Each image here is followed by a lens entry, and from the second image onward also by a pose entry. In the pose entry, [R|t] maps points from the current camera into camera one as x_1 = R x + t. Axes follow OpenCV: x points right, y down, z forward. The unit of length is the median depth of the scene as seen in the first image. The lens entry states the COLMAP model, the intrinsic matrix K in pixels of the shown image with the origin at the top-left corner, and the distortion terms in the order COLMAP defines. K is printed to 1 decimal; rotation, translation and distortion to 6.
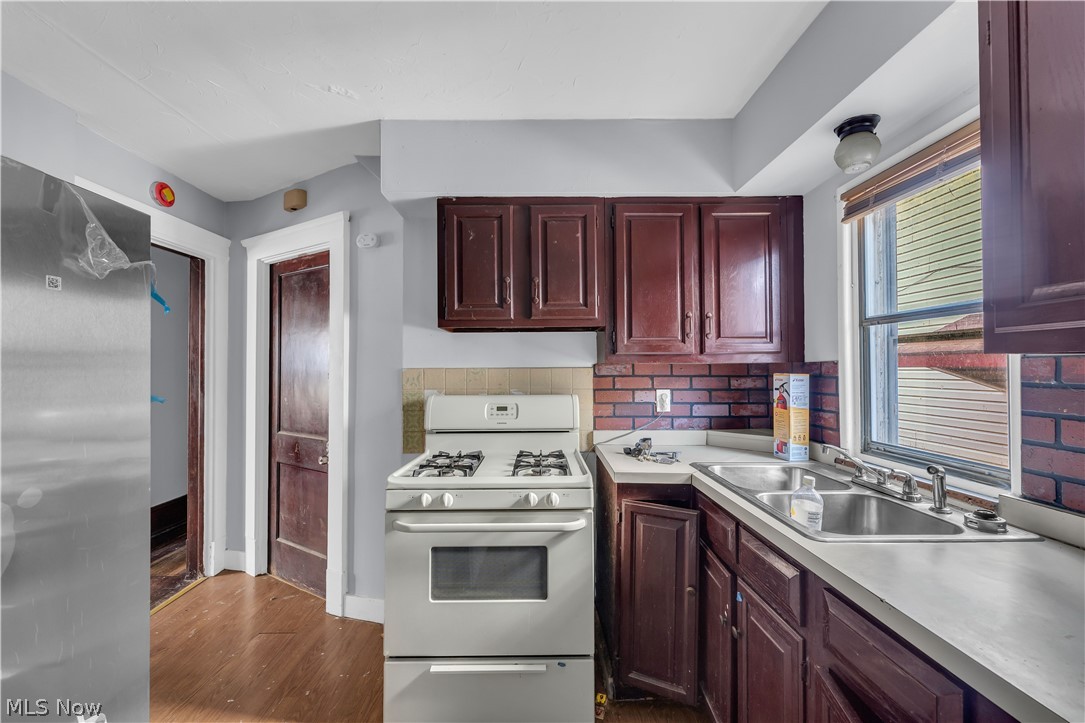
lens RADIAL K [[445.0, 0, 542.5], [0, 445.0, 361.5], [0, 0, 1]] dist [-0.000330, -0.000017]
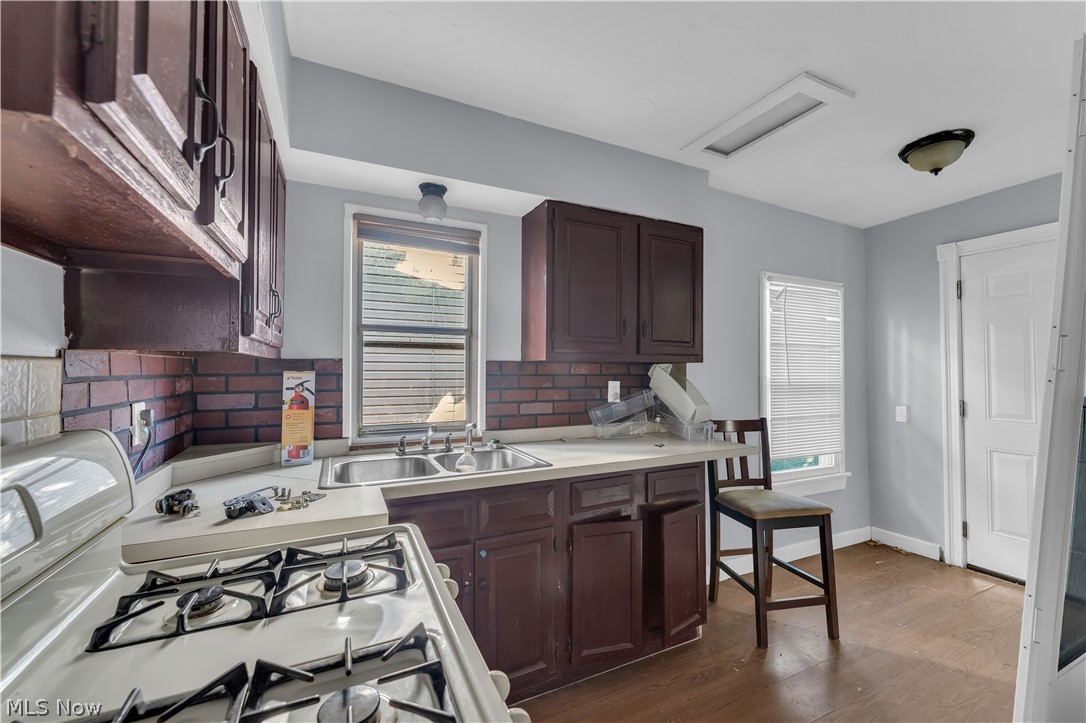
lens RADIAL K [[442.8, 0, 548.1], [0, 442.8, 357.8], [0, 0, 1]] dist [-0.000804, -0.000175]
pose [[-0.424021, 0.027138, 0.905246, -0.530174], [-0.013442, 0.999252, -0.036252, 0.026998], [-0.905553, -0.027540, -0.423339, 0.974122]]
